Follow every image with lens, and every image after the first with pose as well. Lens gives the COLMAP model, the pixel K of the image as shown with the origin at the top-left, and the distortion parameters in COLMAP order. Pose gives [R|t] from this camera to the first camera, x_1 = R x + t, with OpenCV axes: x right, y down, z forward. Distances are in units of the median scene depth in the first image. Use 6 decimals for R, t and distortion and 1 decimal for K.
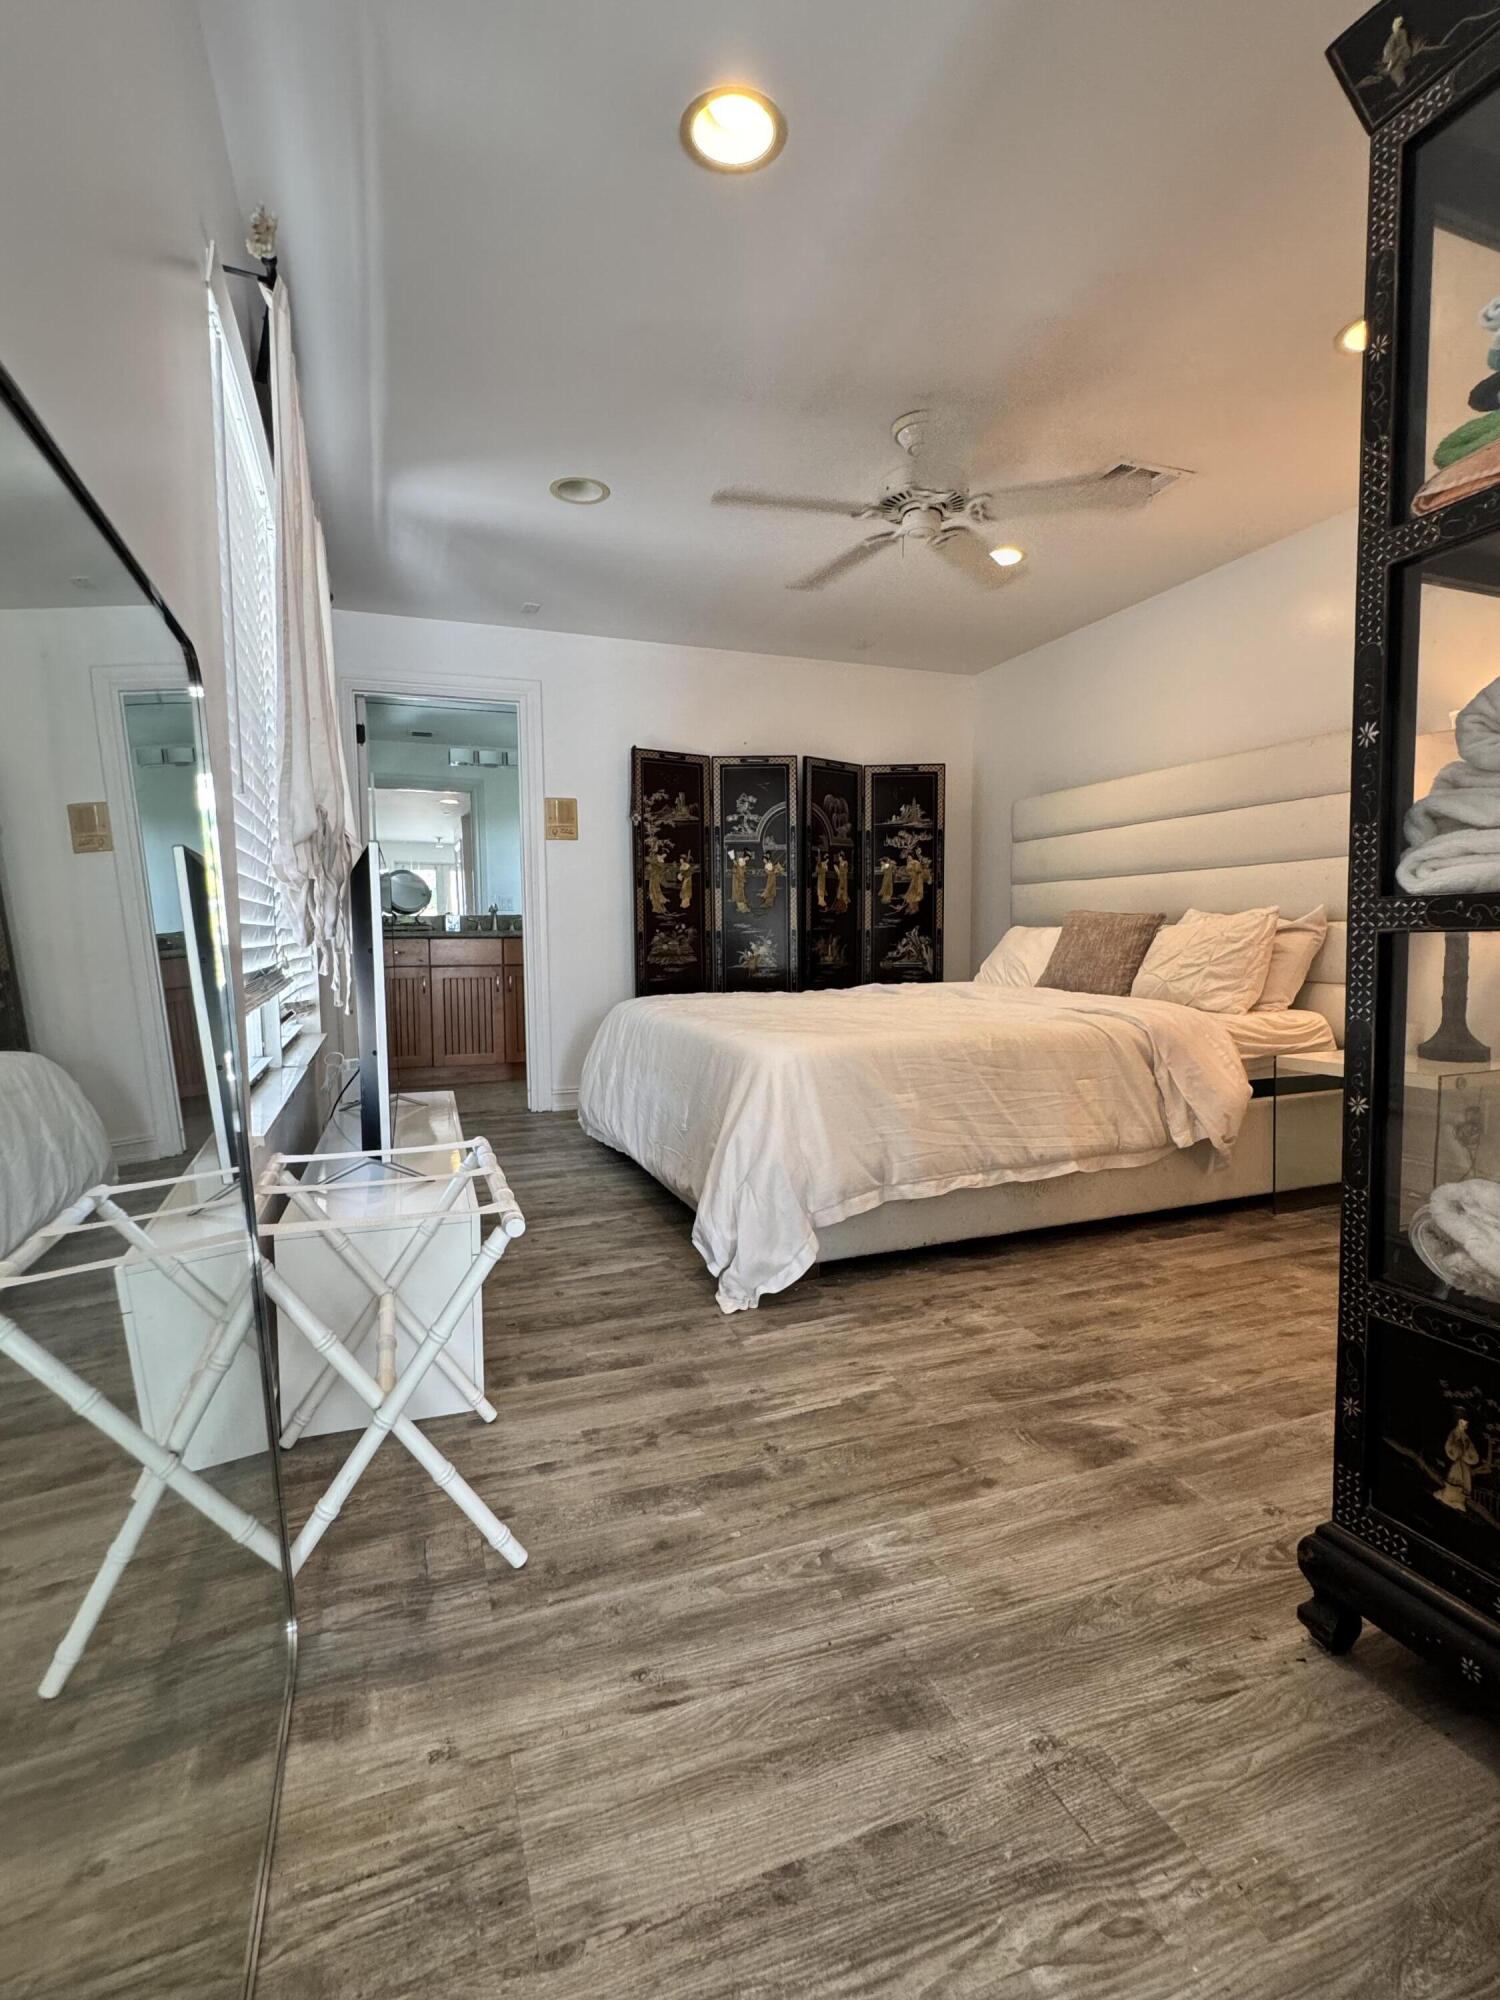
lens RADIAL K [[939.8, 0, 745.2], [0, 939.8, 1004.8], [0, 0, 1]] dist [-0.005193, -0.000239]
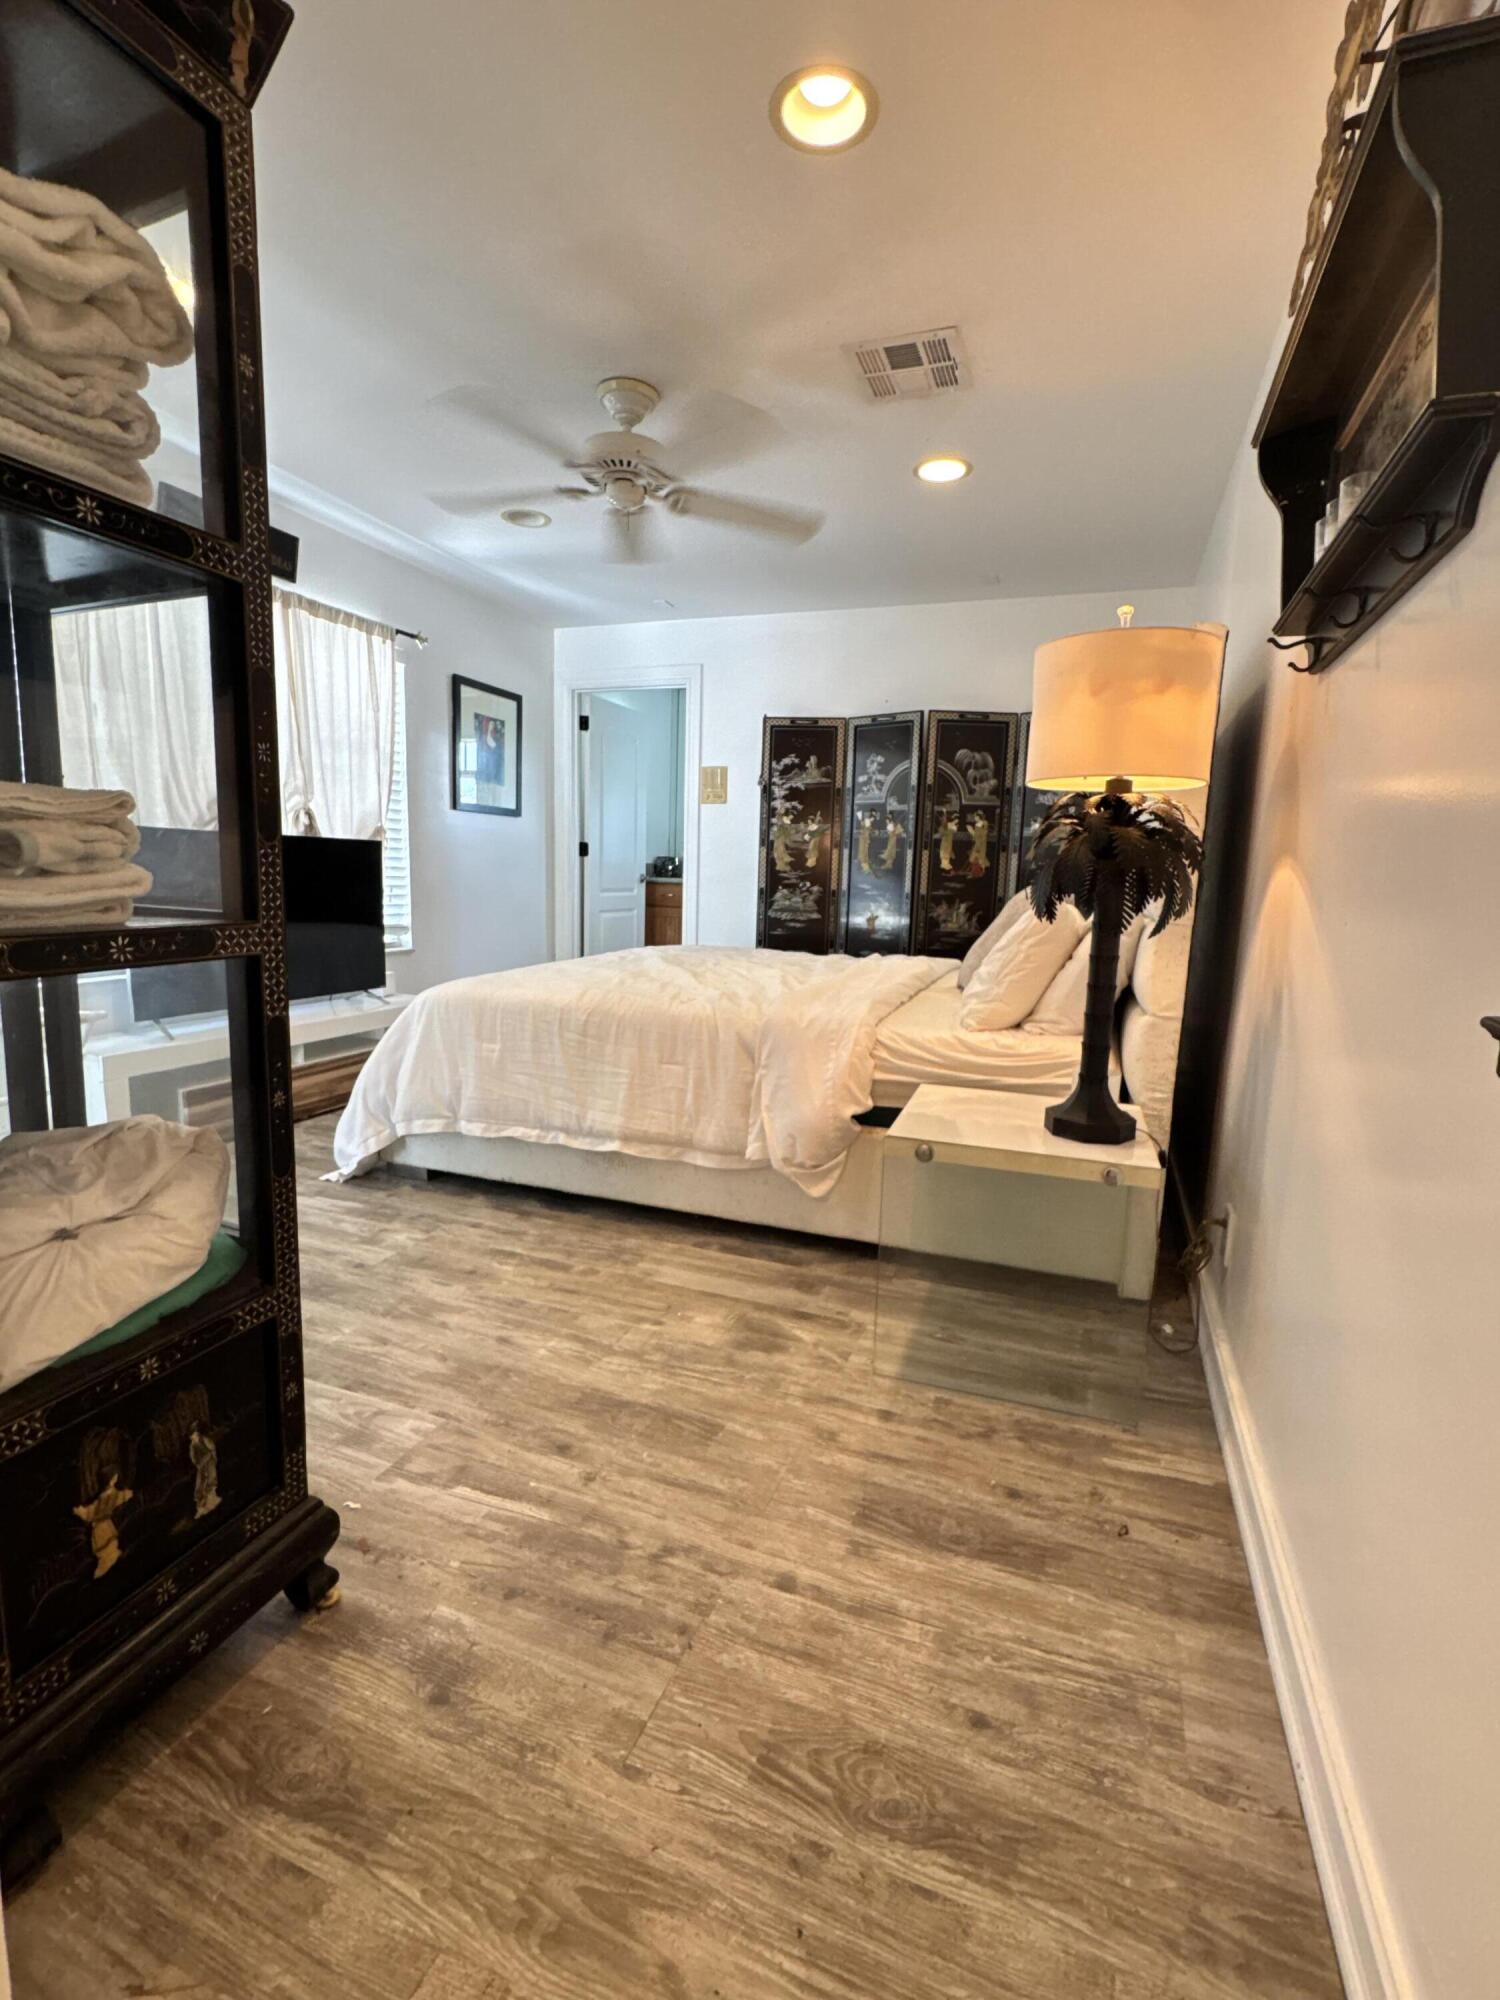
lens RADIAL K [[889.5, 0, 754.7], [0, 889.5, 997.9], [0, 0, 1]] dist [-0.000359, 0.000029]
pose [[0.756220, 0.127369, -0.641800, 0.556183], [-0.089020, 0.991778, 0.091934, -0.044259], [0.648233, -0.012390, 0.761341, 0.201019]]
